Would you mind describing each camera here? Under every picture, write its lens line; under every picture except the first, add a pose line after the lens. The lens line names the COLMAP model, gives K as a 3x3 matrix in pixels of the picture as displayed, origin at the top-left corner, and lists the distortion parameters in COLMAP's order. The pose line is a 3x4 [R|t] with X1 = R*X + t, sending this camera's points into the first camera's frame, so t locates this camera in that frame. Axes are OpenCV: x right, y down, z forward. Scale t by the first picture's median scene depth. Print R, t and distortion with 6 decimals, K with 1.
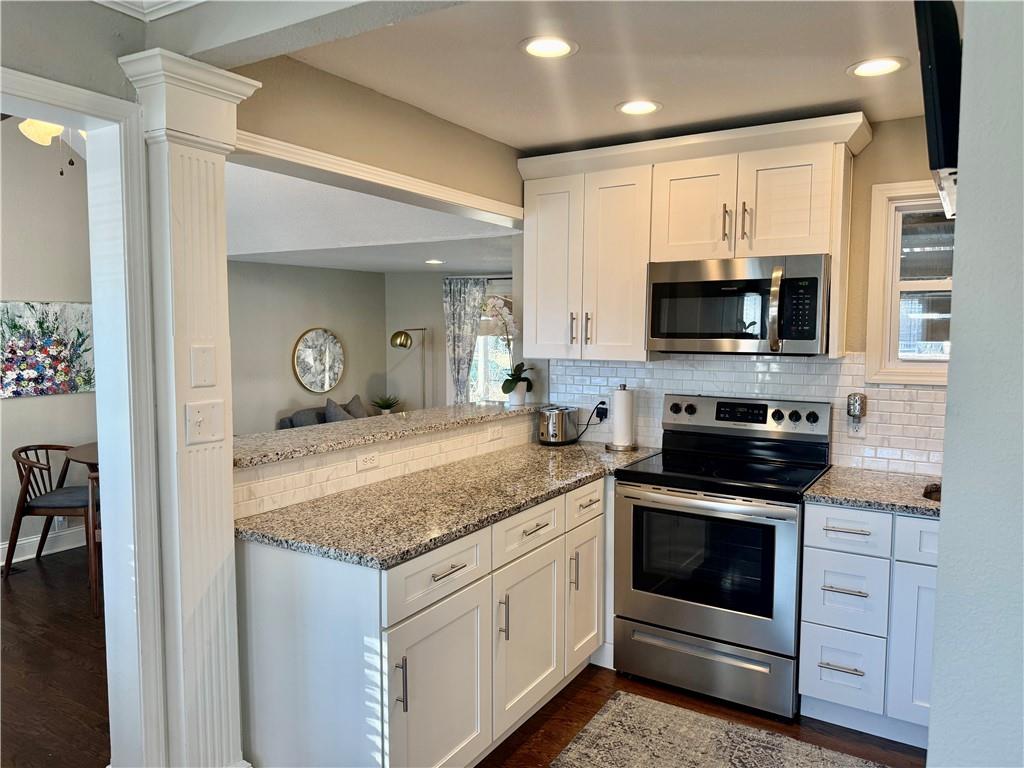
lens RADIAL K [[721.8, 0, 513.9], [0, 721.8, 385.9], [0, 0, 1]] dist [0.032475, -0.036962]
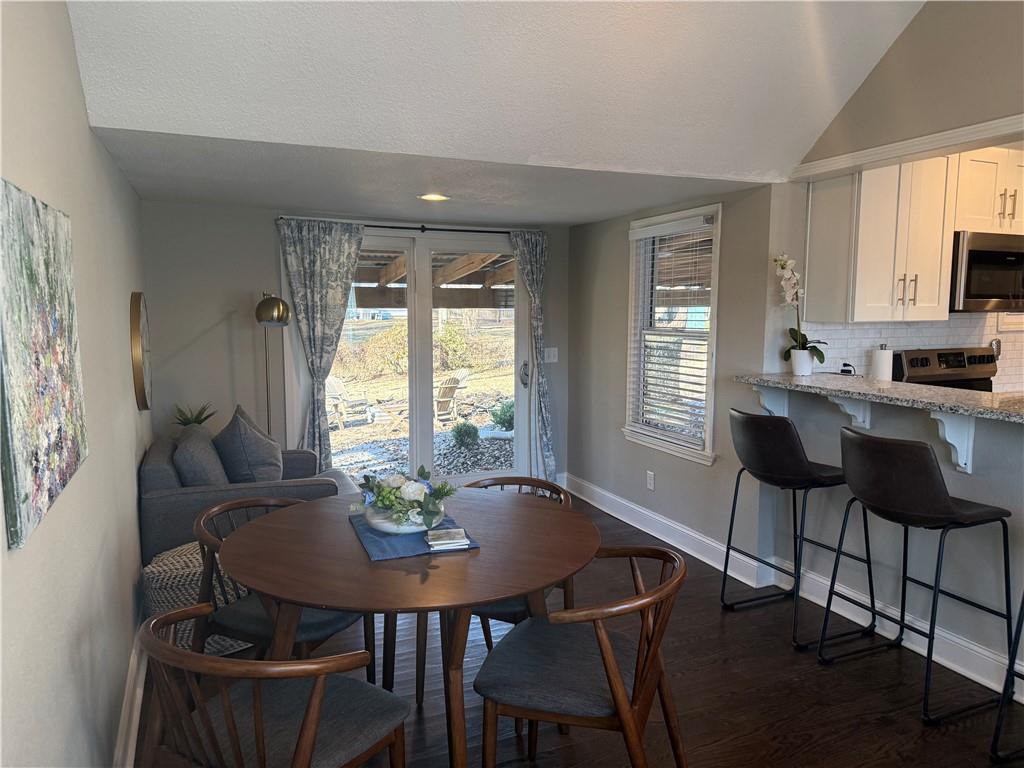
lens RADIAL K [[721.8, 0, 510.6], [0, 721.8, 383.9], [0, 0, 1]] dist [0.032475, -0.036962]
pose [[0.575051, -0.100112, 0.811969, -0.800050], [0.068699, 0.994888, 0.074012, -0.047281], [-0.815228, 0.013221, 0.578989, 0.658895]]
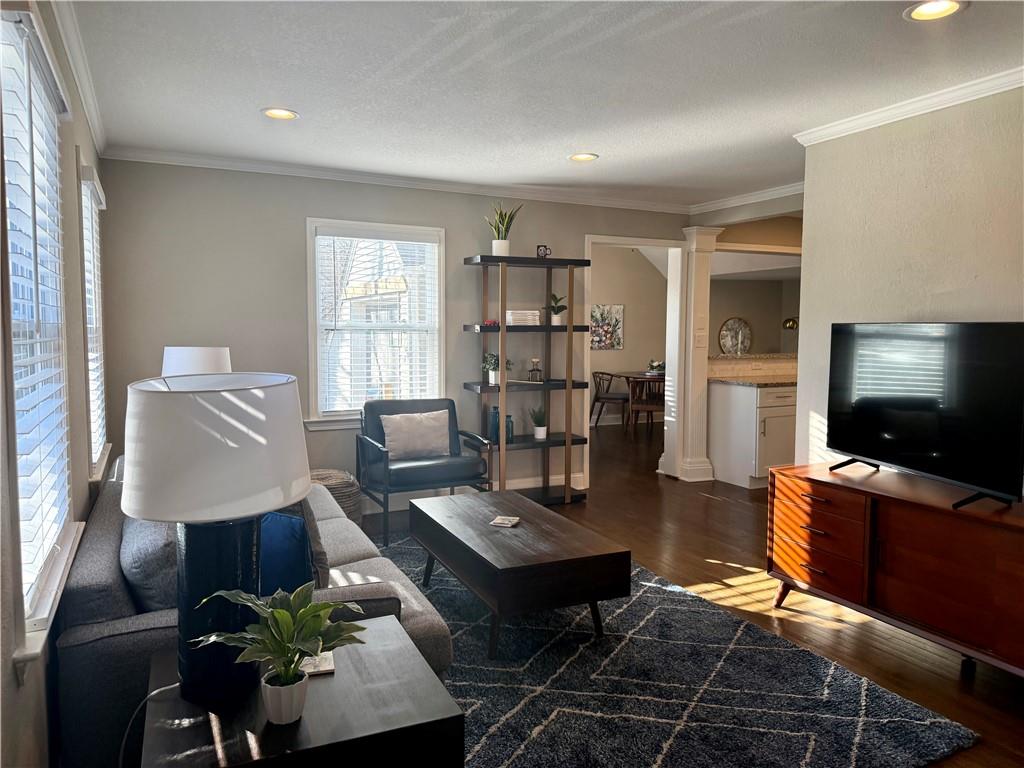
lens RADIAL K [[721.8, 0, 490.8], [0, 721.8, 385.7], [0, 0, 1]] dist [0.032475, -0.036962]
pose [[0.835983, 0.038514, -0.547402, 0.230812], [-0.039578, 0.999168, 0.009857, 0.109528], [0.547327, 0.013425, 0.836811, -0.913020]]
